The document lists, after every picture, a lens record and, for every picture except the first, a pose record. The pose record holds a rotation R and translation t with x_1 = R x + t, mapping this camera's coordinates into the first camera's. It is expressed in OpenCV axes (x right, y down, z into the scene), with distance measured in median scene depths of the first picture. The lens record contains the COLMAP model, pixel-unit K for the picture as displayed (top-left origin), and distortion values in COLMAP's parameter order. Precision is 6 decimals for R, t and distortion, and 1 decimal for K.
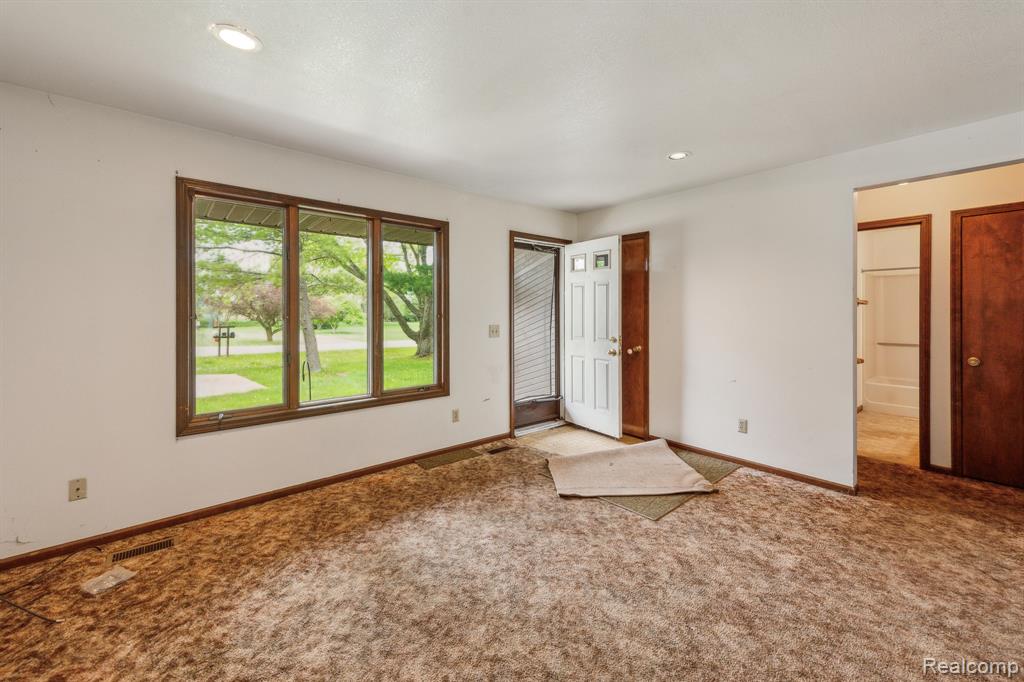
lens RADIAL K [[412.5, 0, 532.5], [0, 412.5, 312.4], [0, 0, 1]] dist [0.012560, -0.001731]
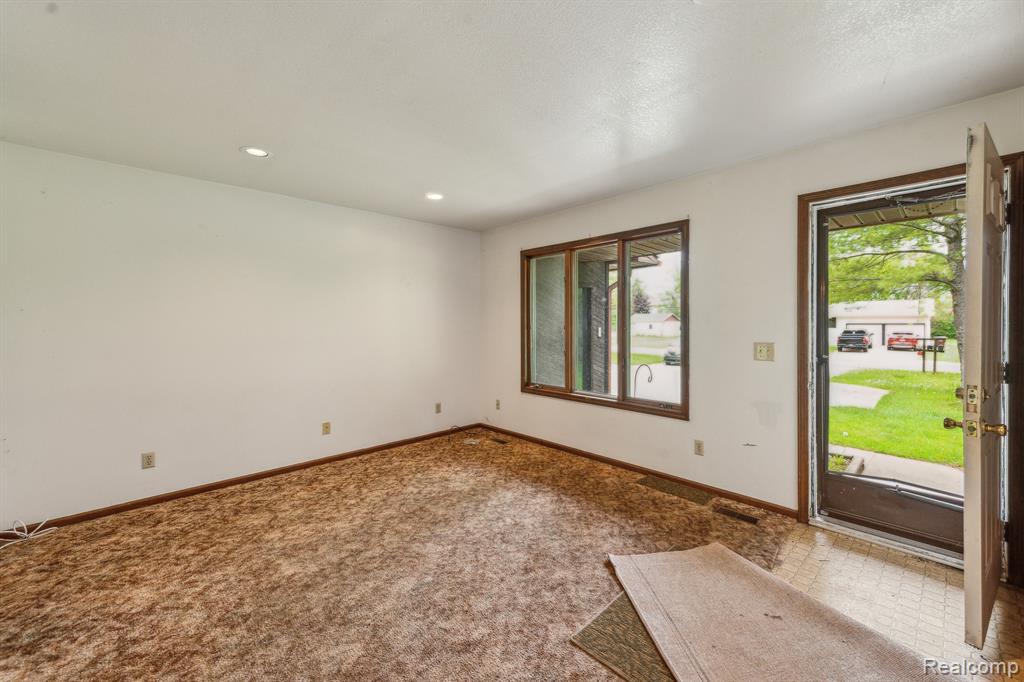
lens RADIAL K [[412.5, 0, 513.8], [0, 412.5, 333.0], [0, 0, 1]] dist [0.012560, -0.001731]
pose [[0.035429, 0.026164, -0.999030, 0.931983], [0.000121, 0.999657, 0.026185, -0.007574], [0.999372, -0.001048, 0.035413, 0.873989]]
